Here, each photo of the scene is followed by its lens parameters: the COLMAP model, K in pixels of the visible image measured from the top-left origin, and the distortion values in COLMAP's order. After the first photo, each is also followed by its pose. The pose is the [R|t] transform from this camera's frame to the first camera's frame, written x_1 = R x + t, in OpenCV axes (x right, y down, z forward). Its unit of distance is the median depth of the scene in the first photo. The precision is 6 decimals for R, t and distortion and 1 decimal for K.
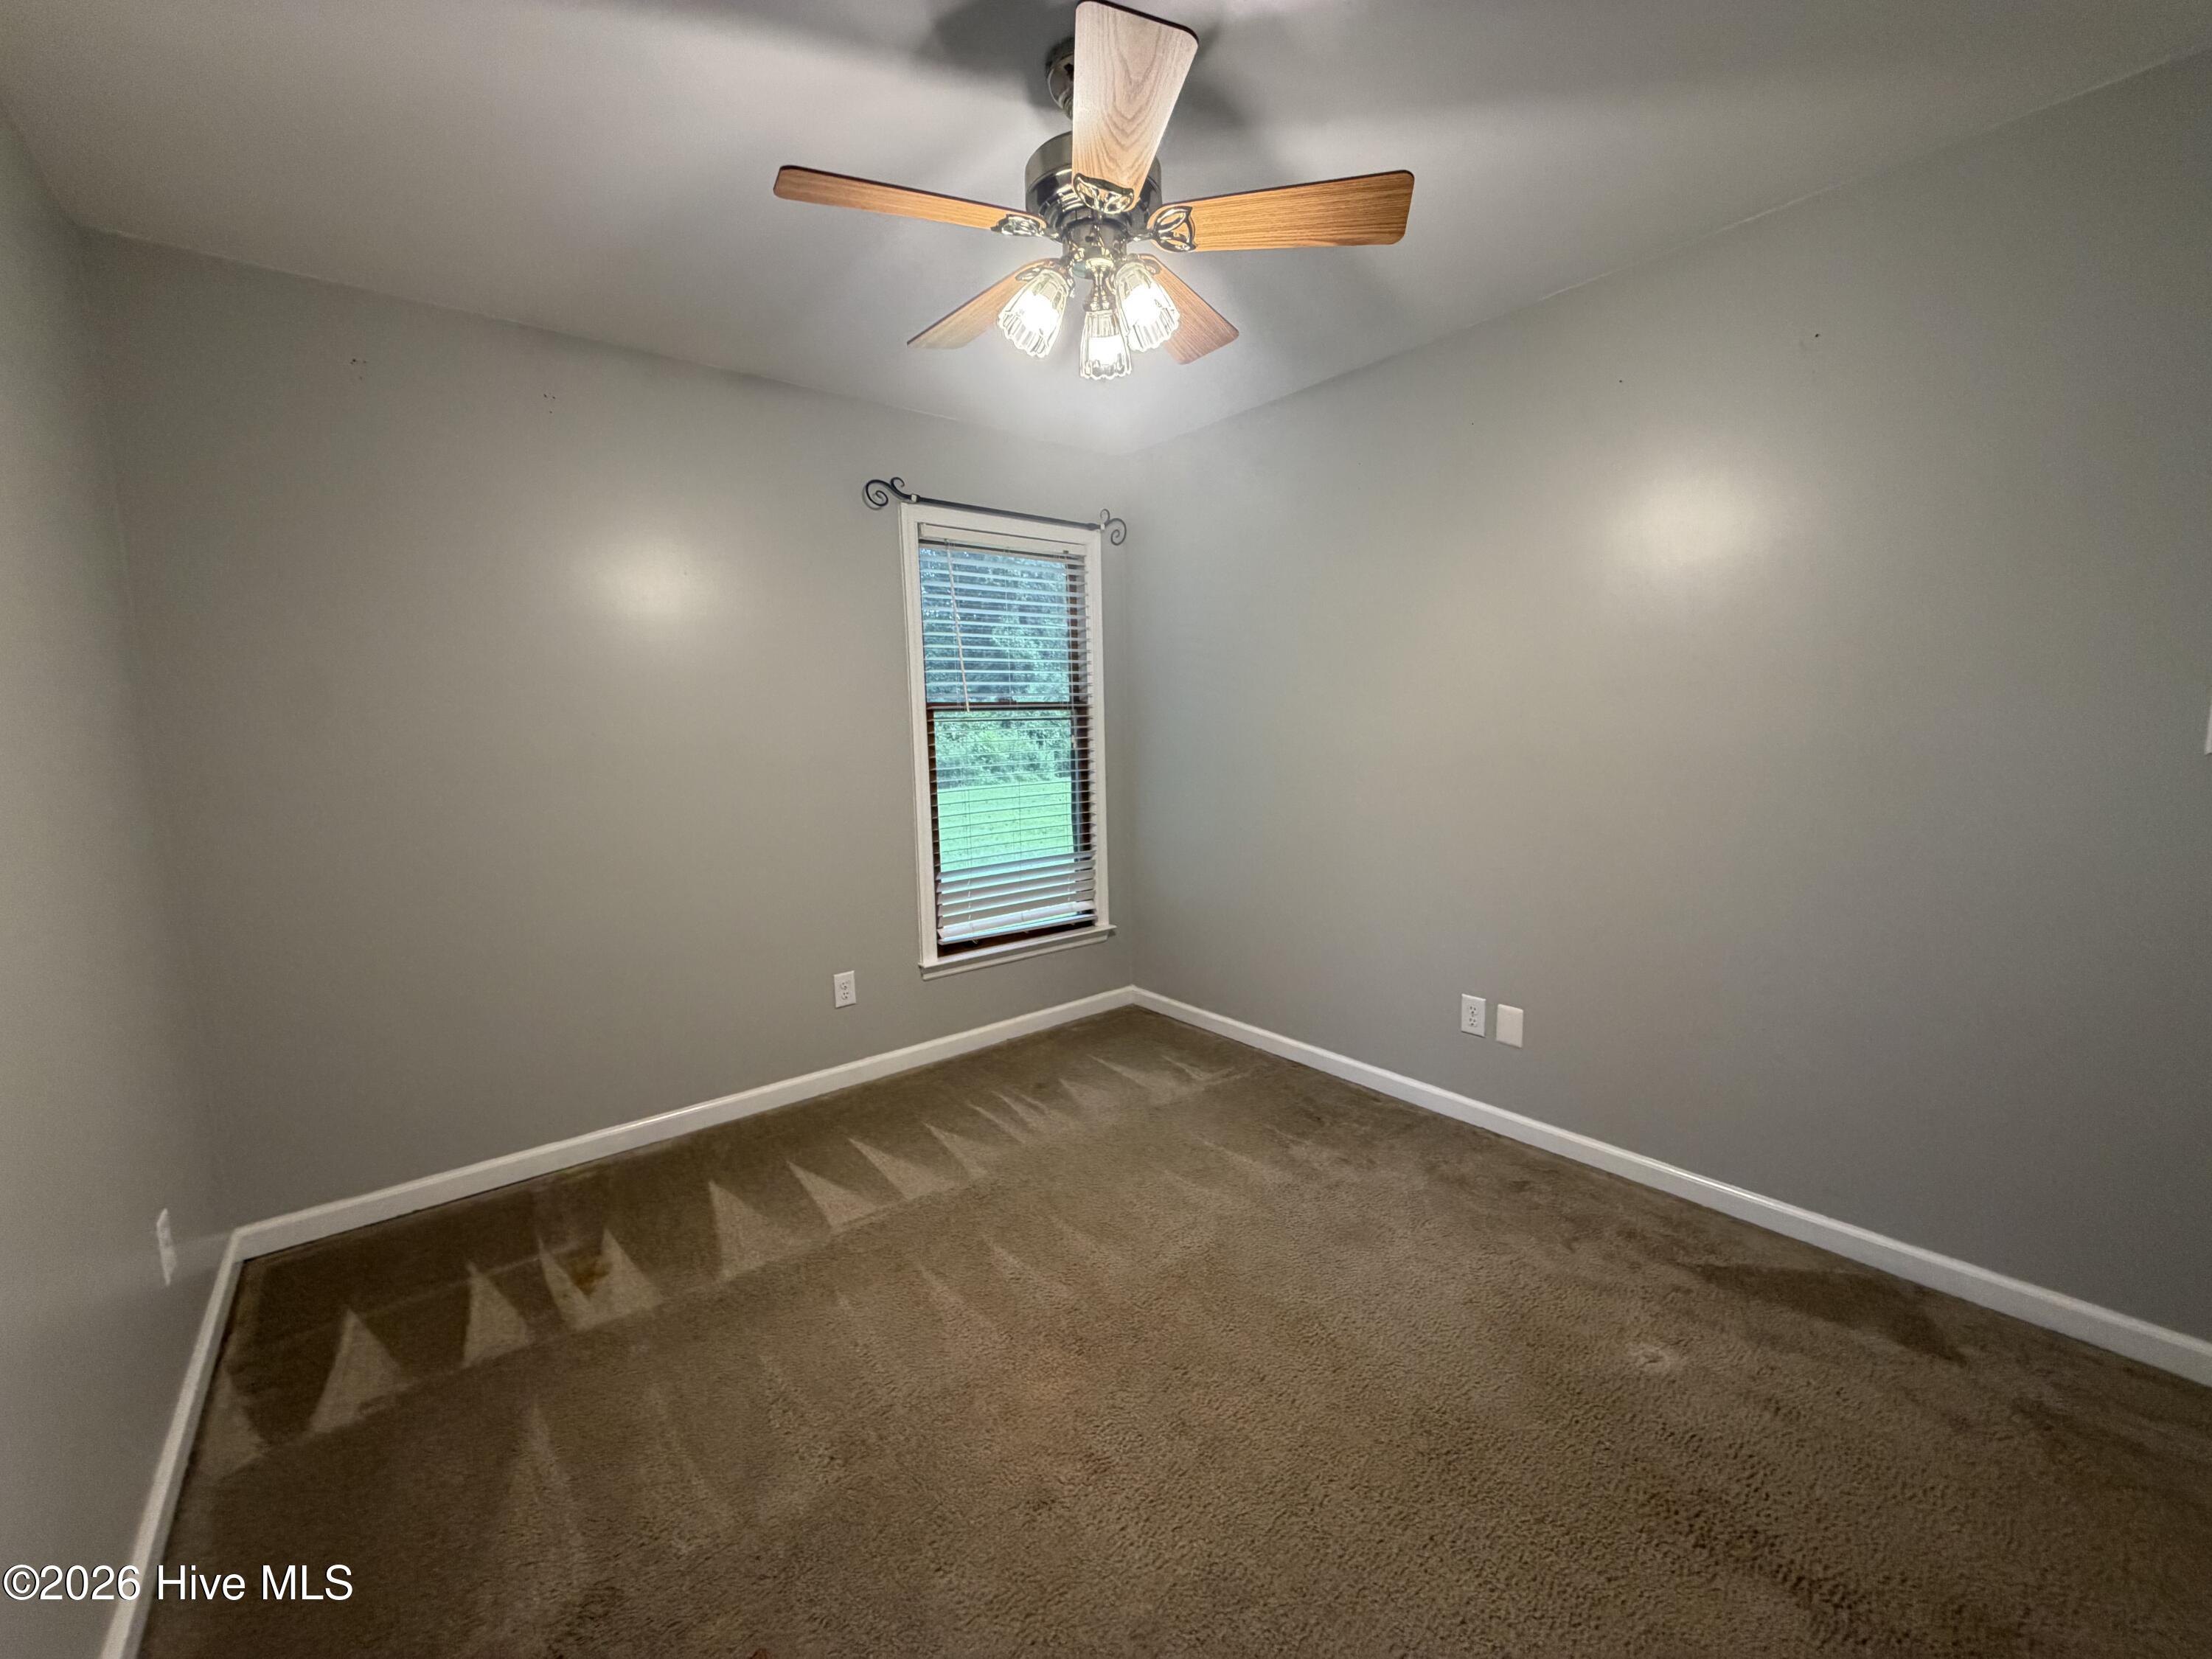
lens RADIAL K [[877.2, 0, 1099.7], [0, 877.2, 830.4], [0, 0, 1]] dist [-0.002777, 0.000673]
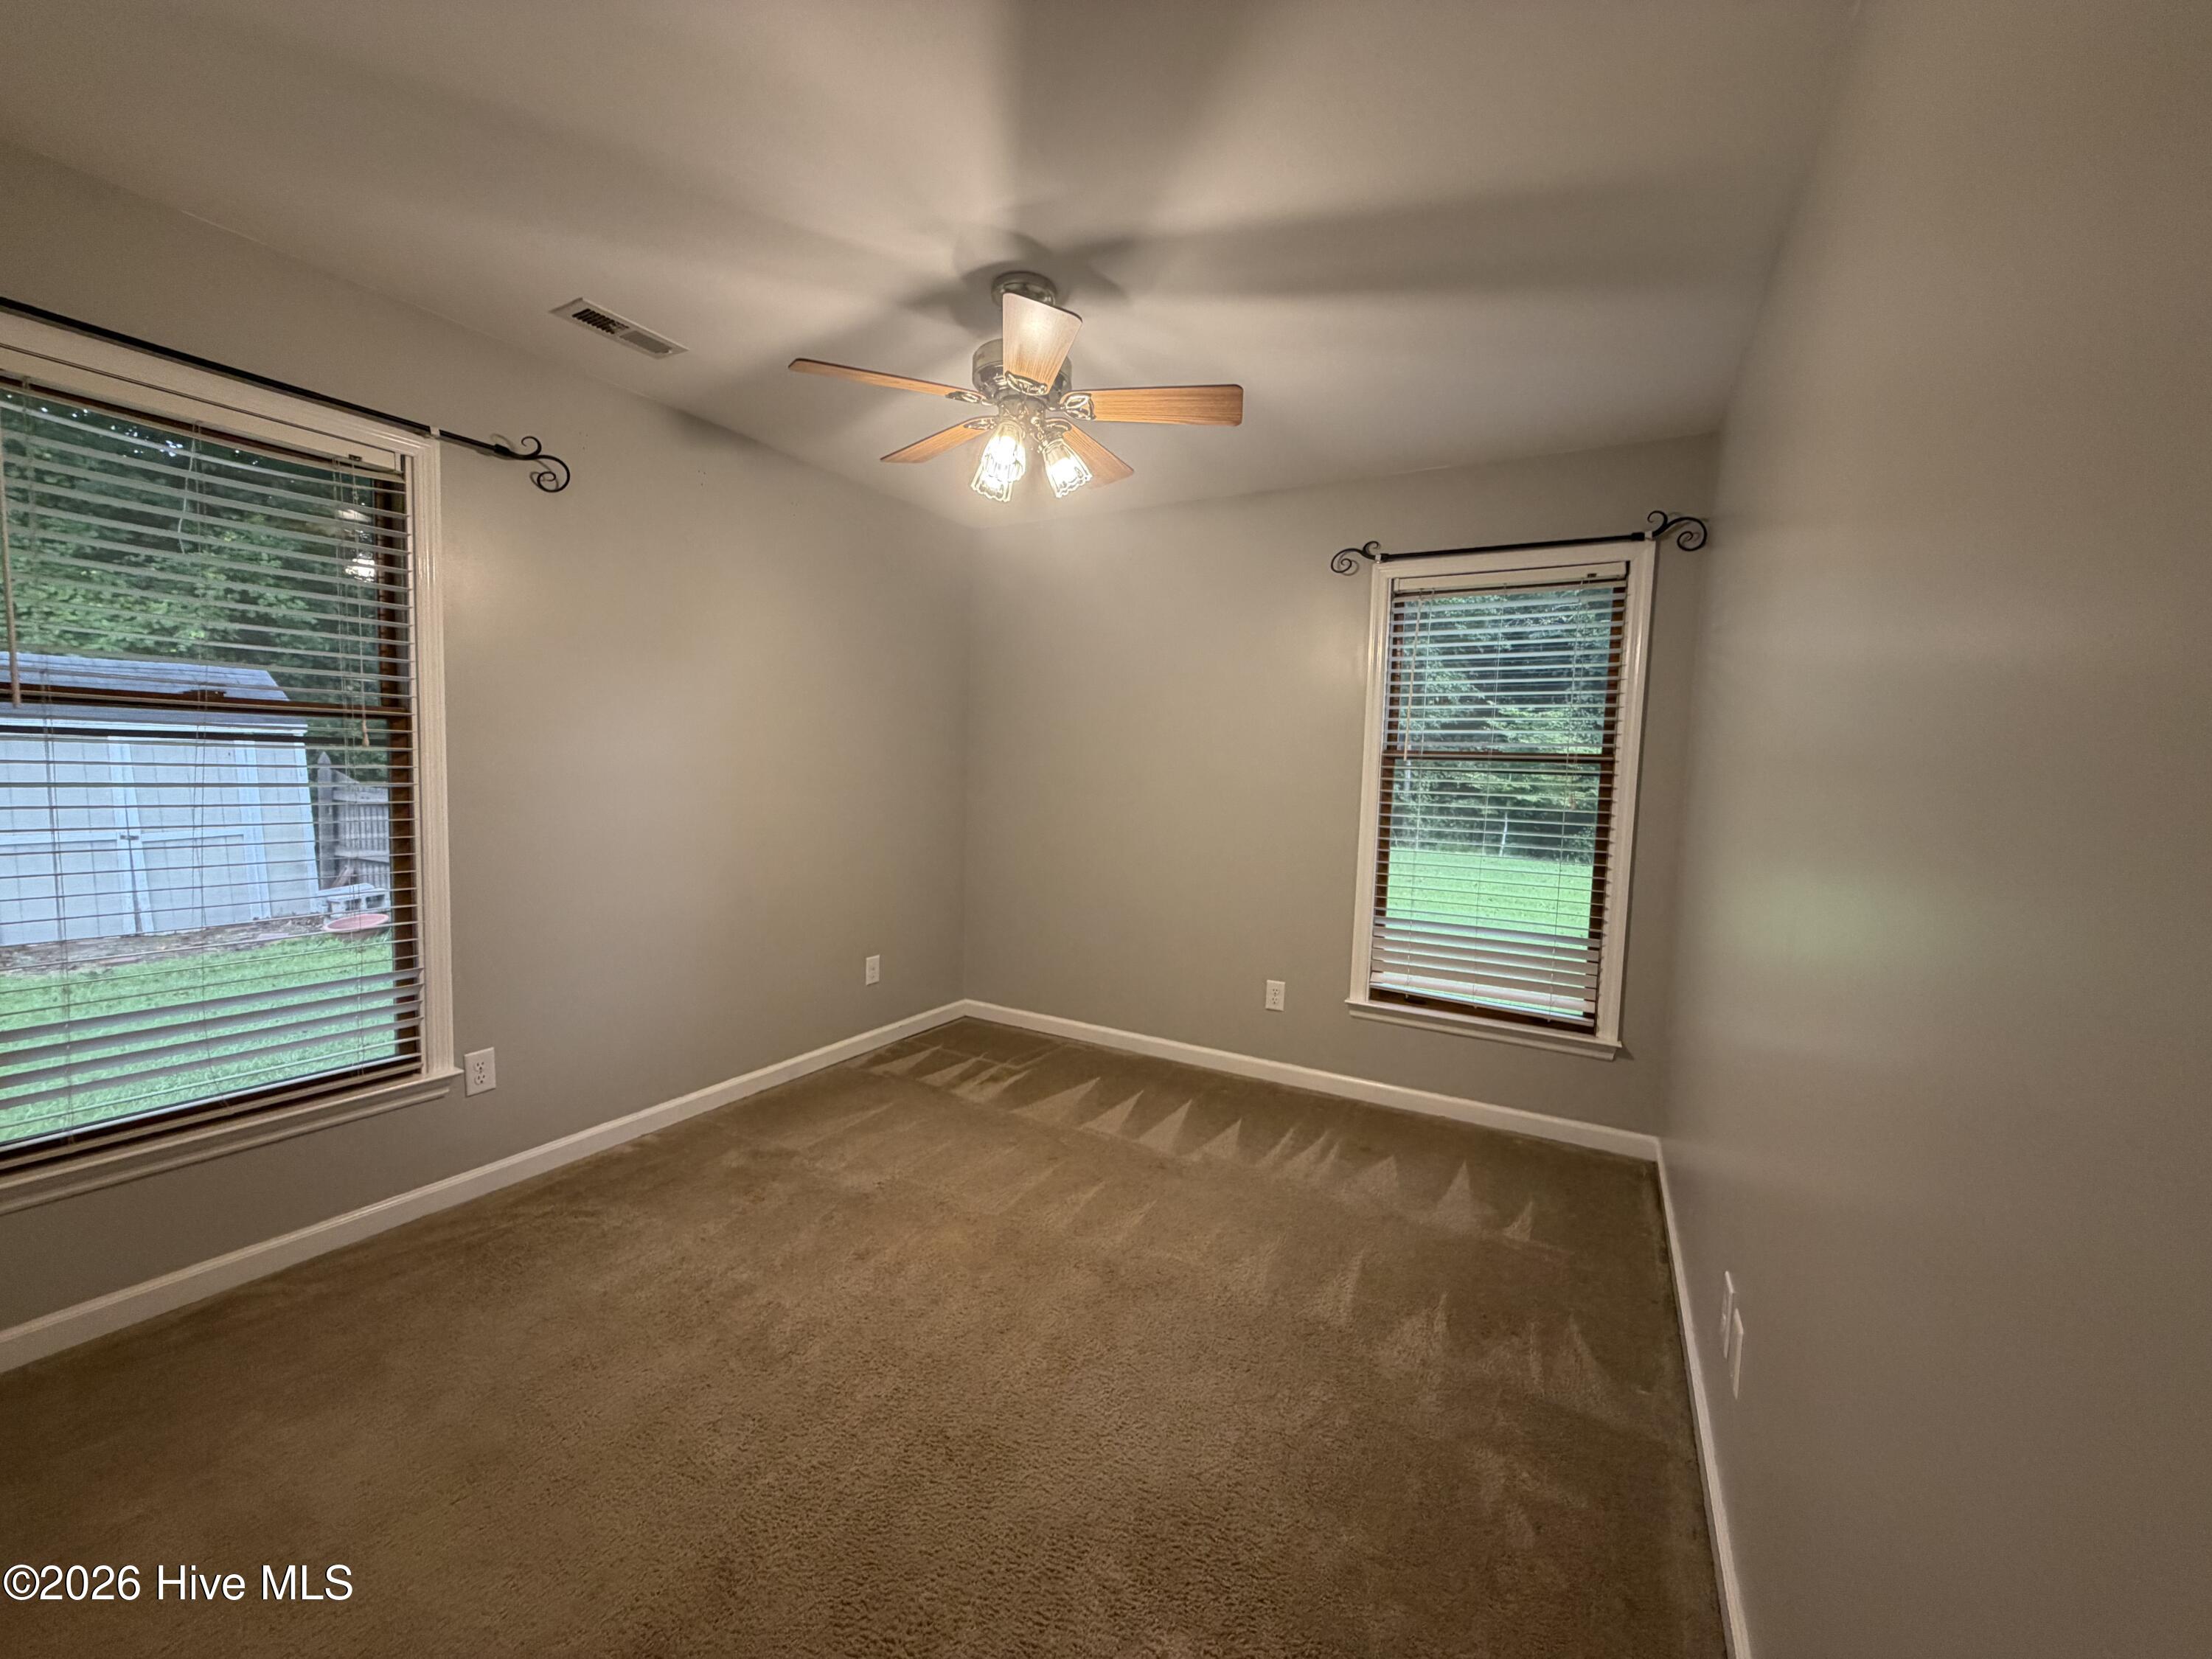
lens RADIAL K [[877.2, 0, 1099.7], [0, 877.2, 830.4], [0, 0, 1]] dist [-0.002777, 0.000673]
pose [[0.363601, 0.102868, -0.925858, 0.696407], [-0.156673, 0.986480, 0.048075, -0.053381], [0.918285, 0.127576, 0.374802, 0.344803]]
